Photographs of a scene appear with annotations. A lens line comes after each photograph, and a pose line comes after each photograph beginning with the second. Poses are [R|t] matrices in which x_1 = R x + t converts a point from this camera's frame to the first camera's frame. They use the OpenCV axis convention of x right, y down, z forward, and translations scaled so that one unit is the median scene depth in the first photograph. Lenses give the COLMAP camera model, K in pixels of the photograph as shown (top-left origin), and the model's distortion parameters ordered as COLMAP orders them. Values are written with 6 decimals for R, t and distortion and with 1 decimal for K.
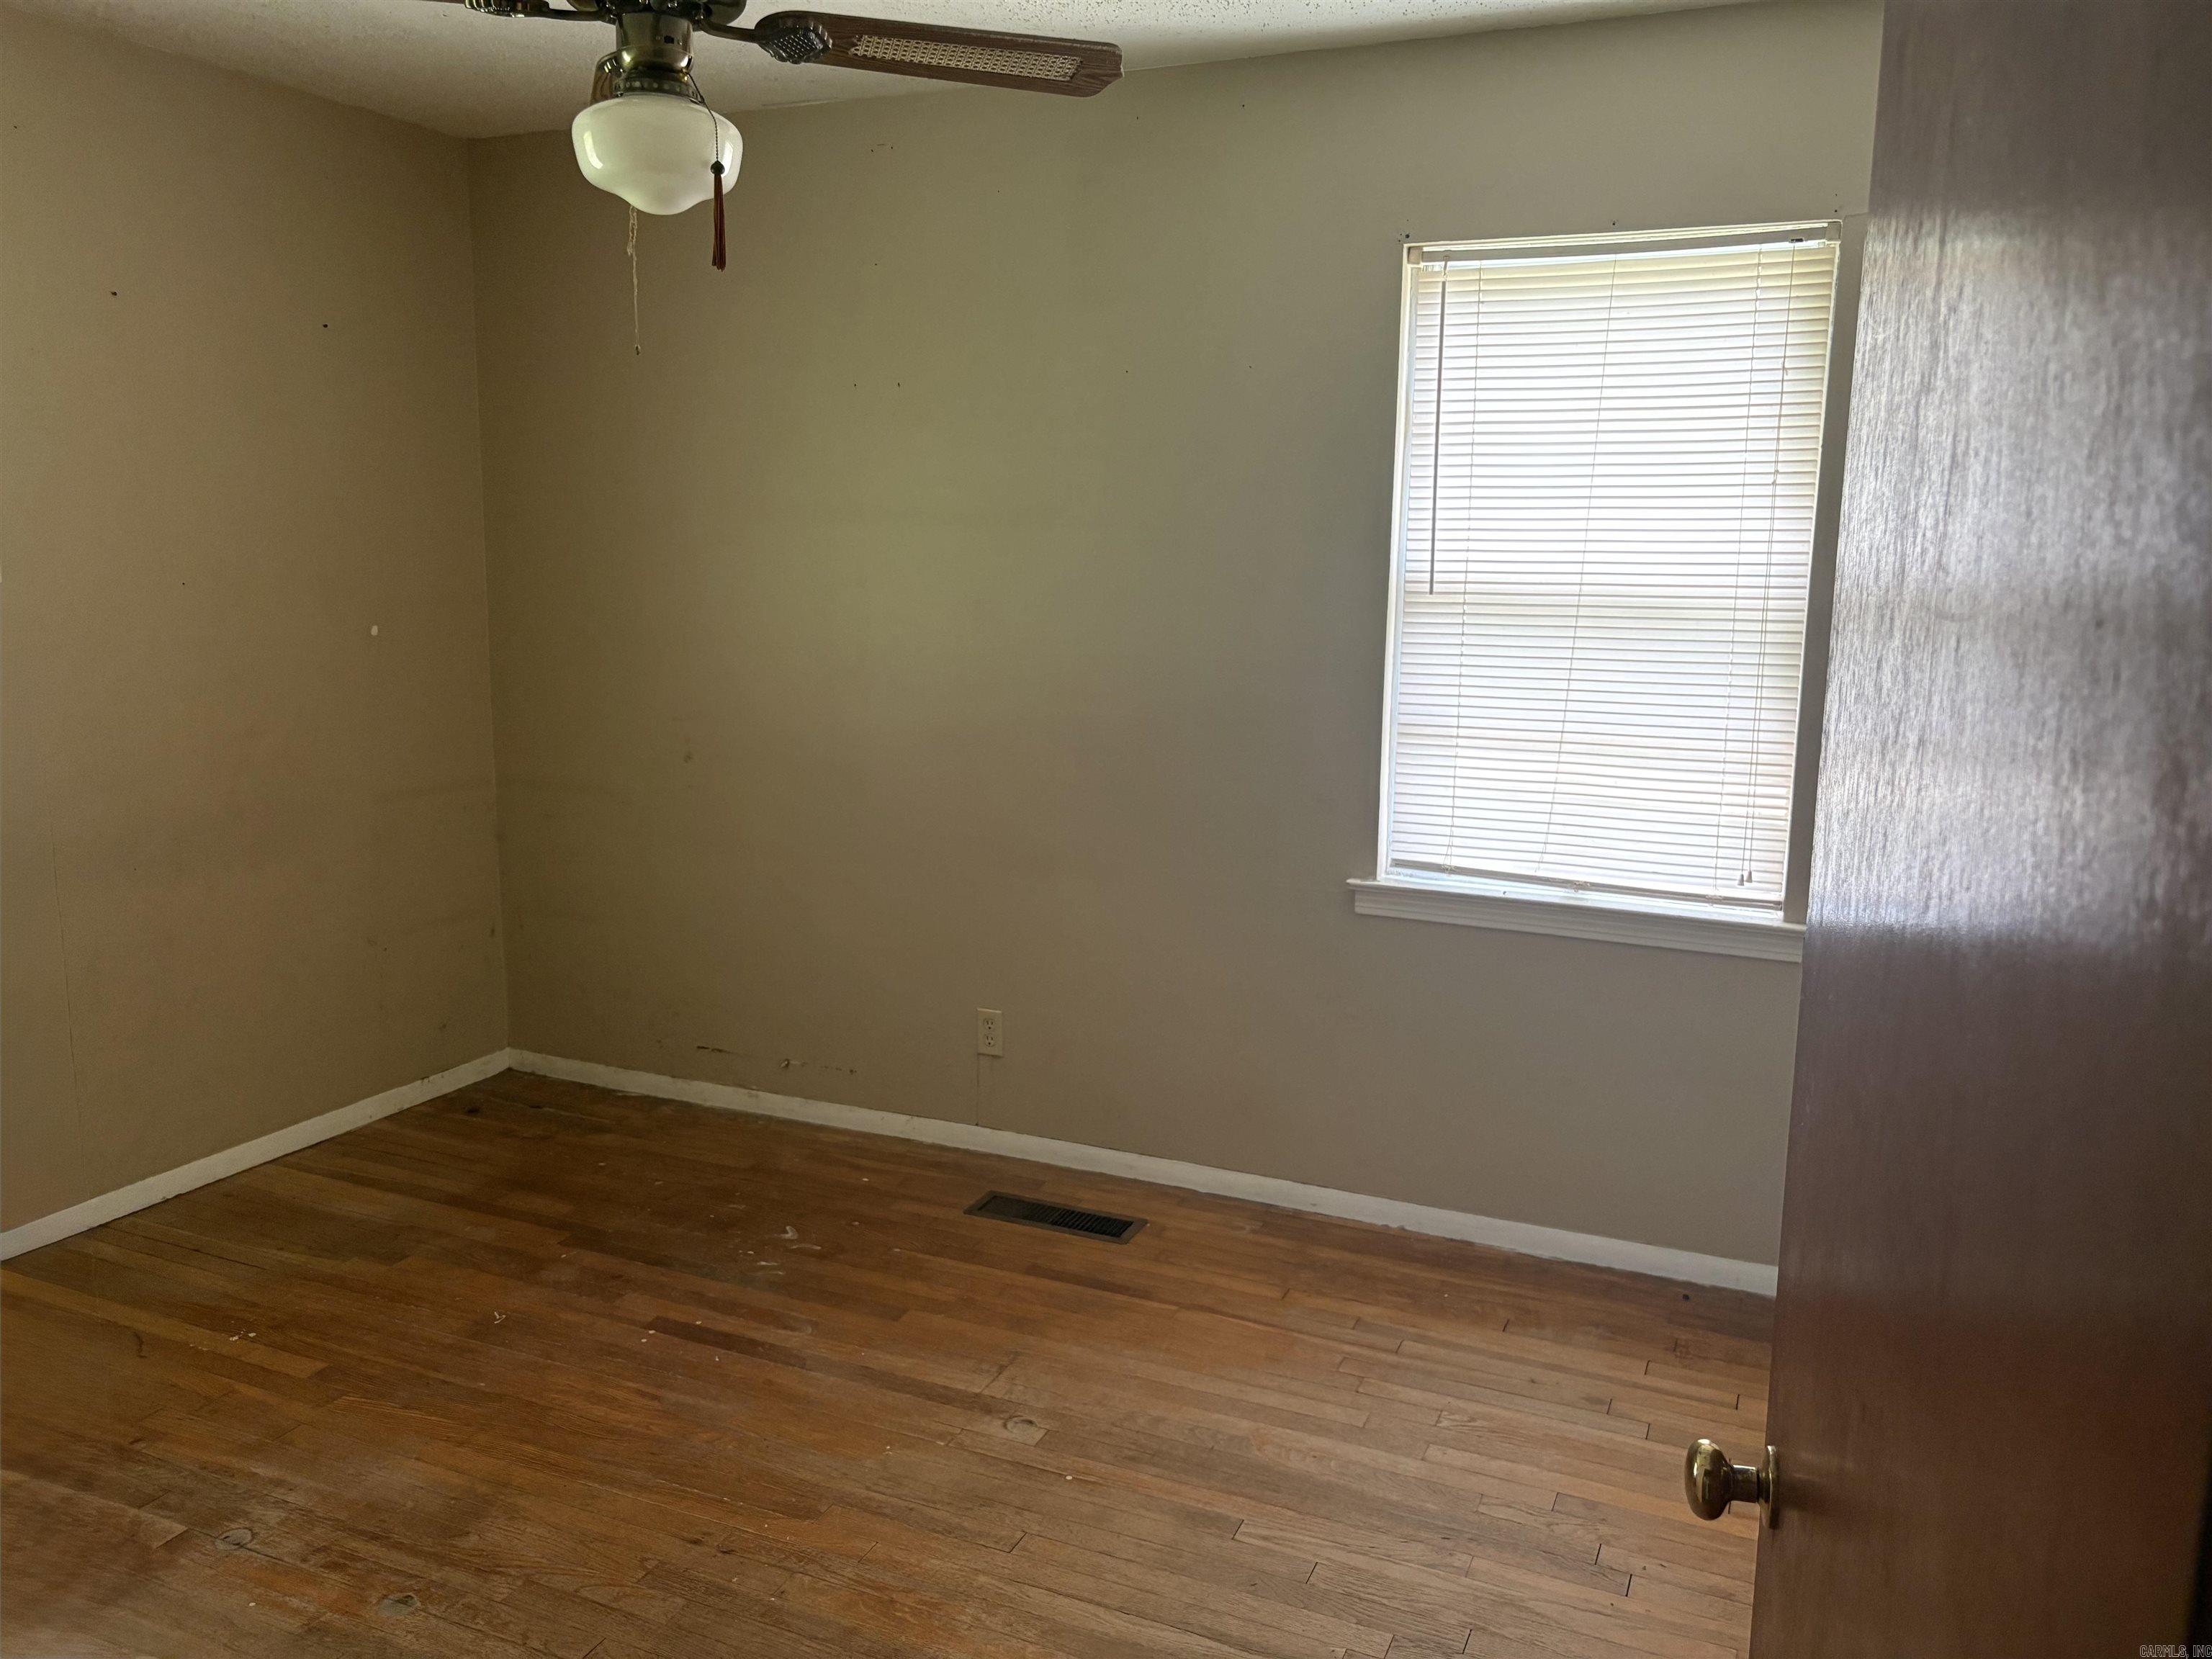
lens RADIAL K [[1702.2, 0, 1079.6], [0, 1702.2, 832.6], [0, 0, 1]] dist [0.050842, -0.052558]
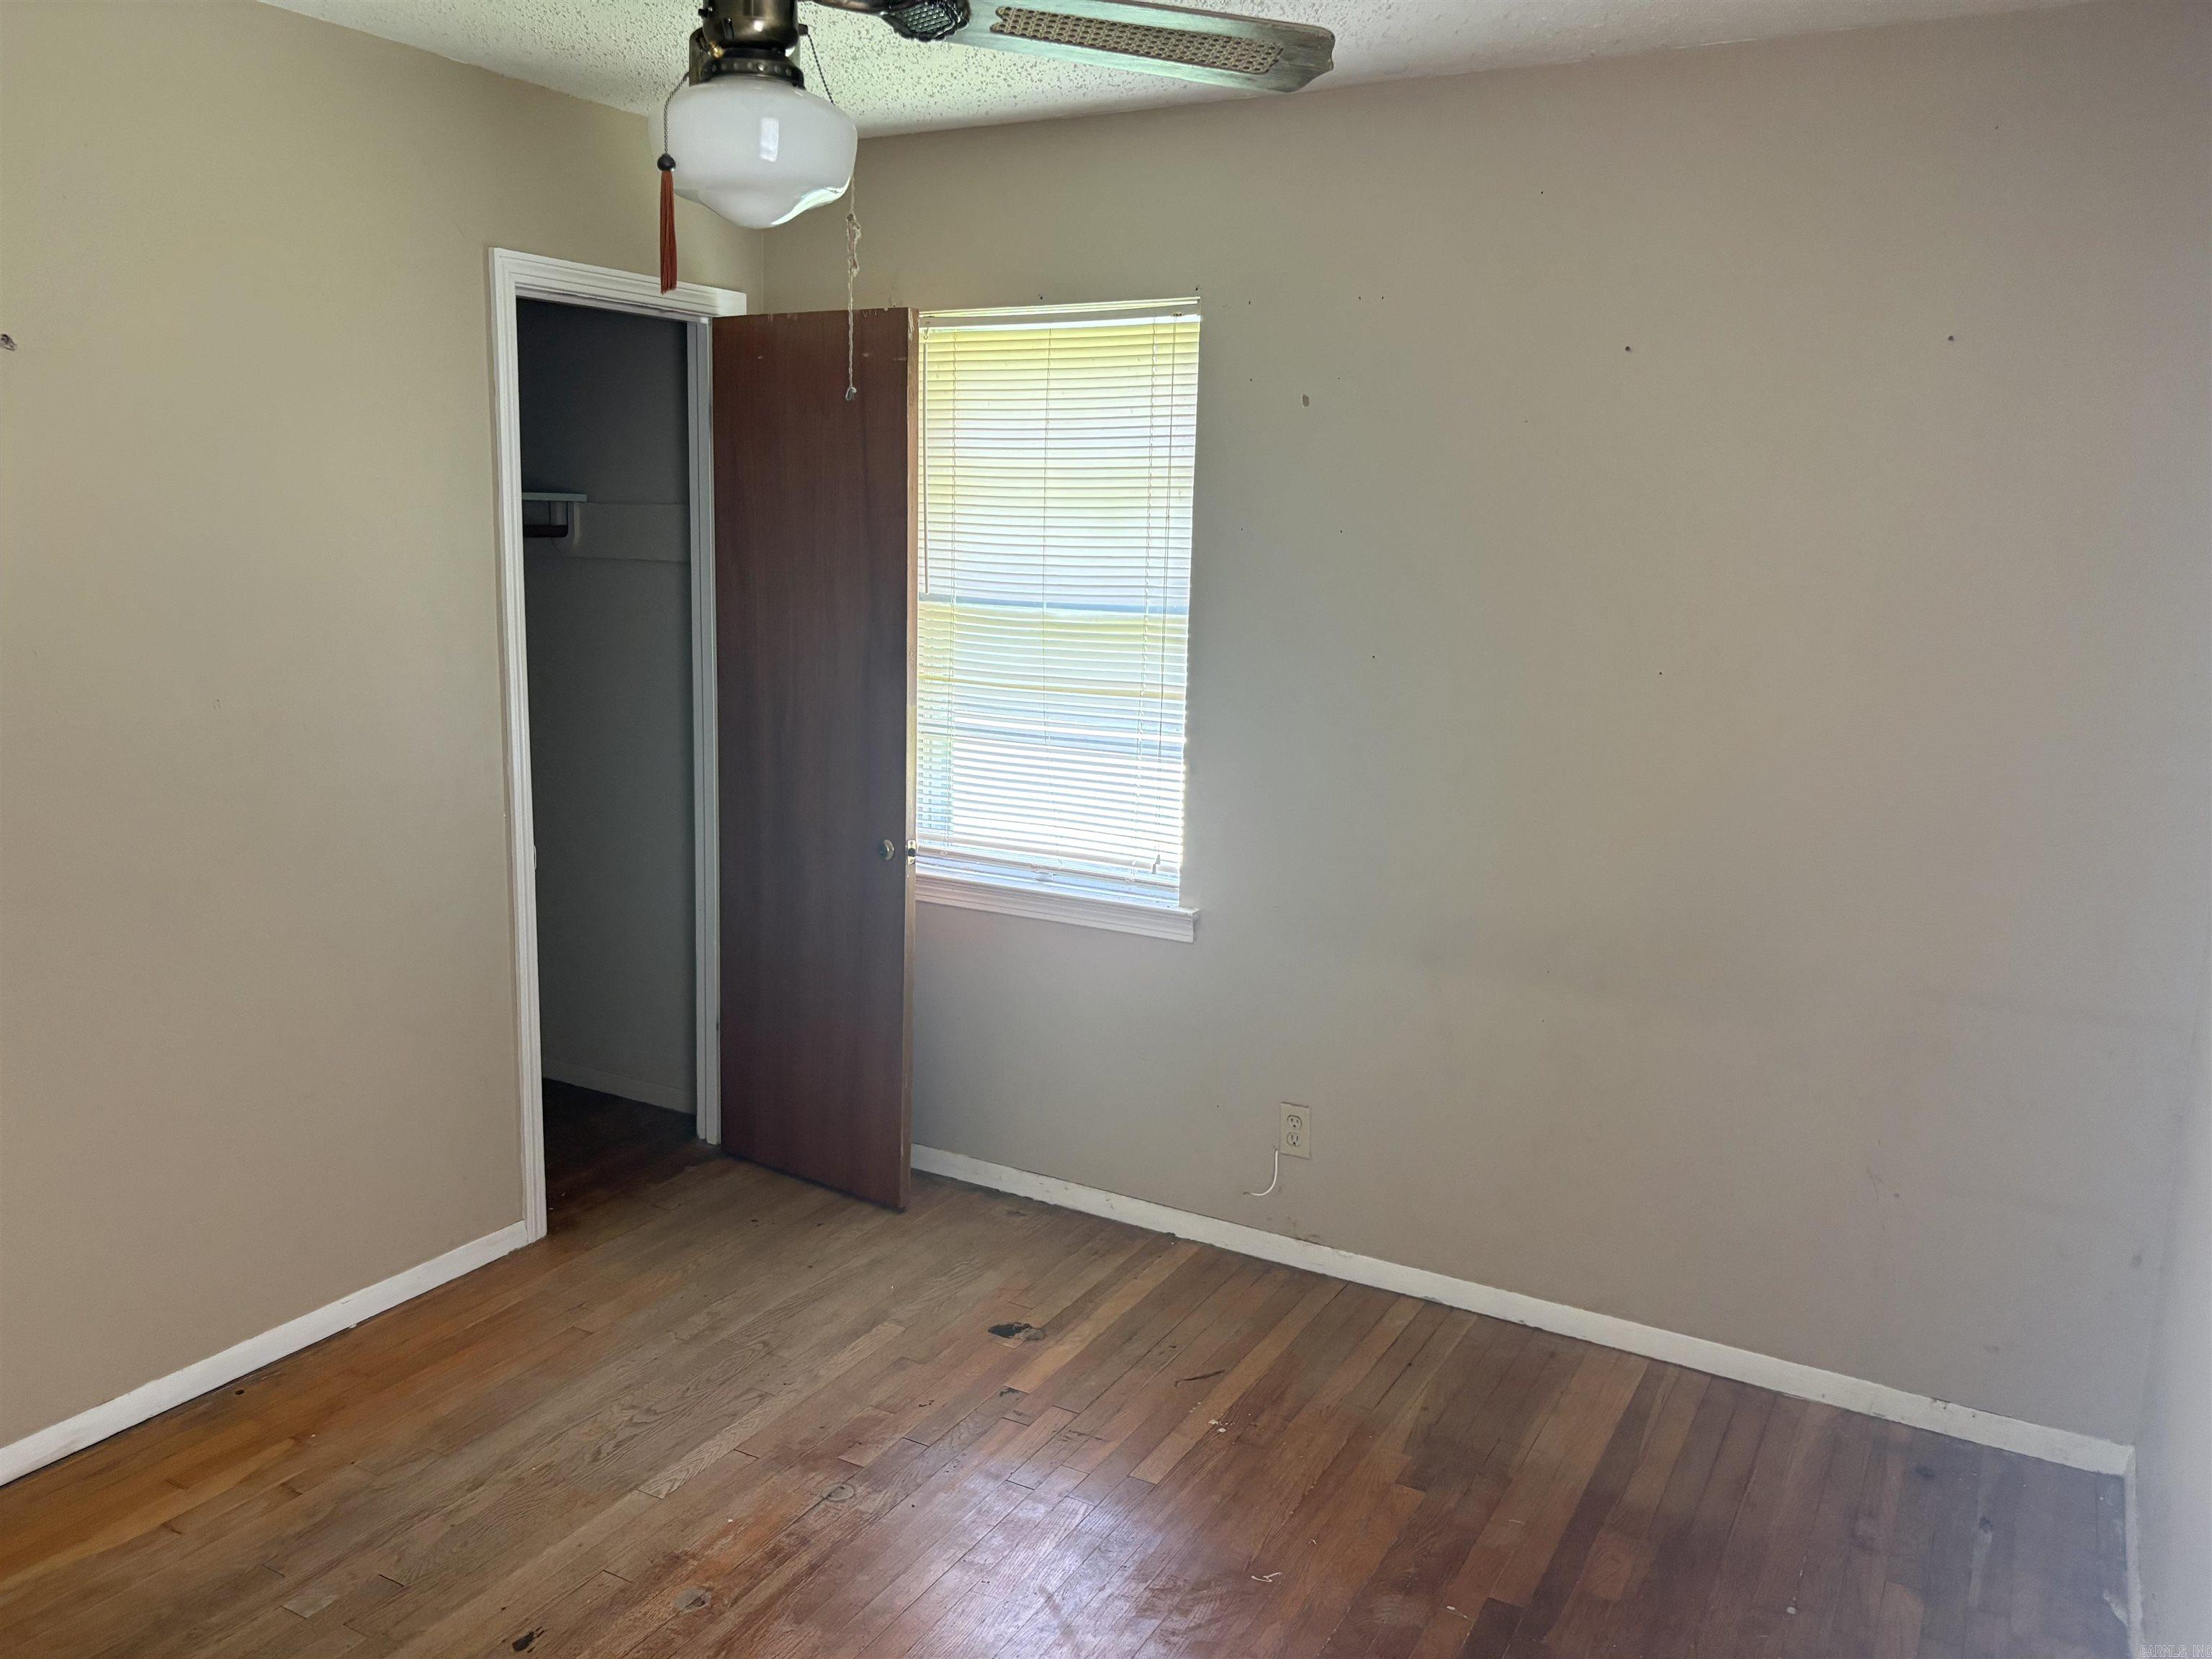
lens RADIAL K [[1702.2, 0, 1079.6], [0, 1702.2, 832.6], [0, 0, 1]] dist [0.050842, -0.052558]
pose [[-0.090743, 0.164865, -0.982133, 0.371965], [-0.200342, 0.963018, 0.180167, -0.168418], [0.975515, 0.213111, -0.054358, 0.804716]]
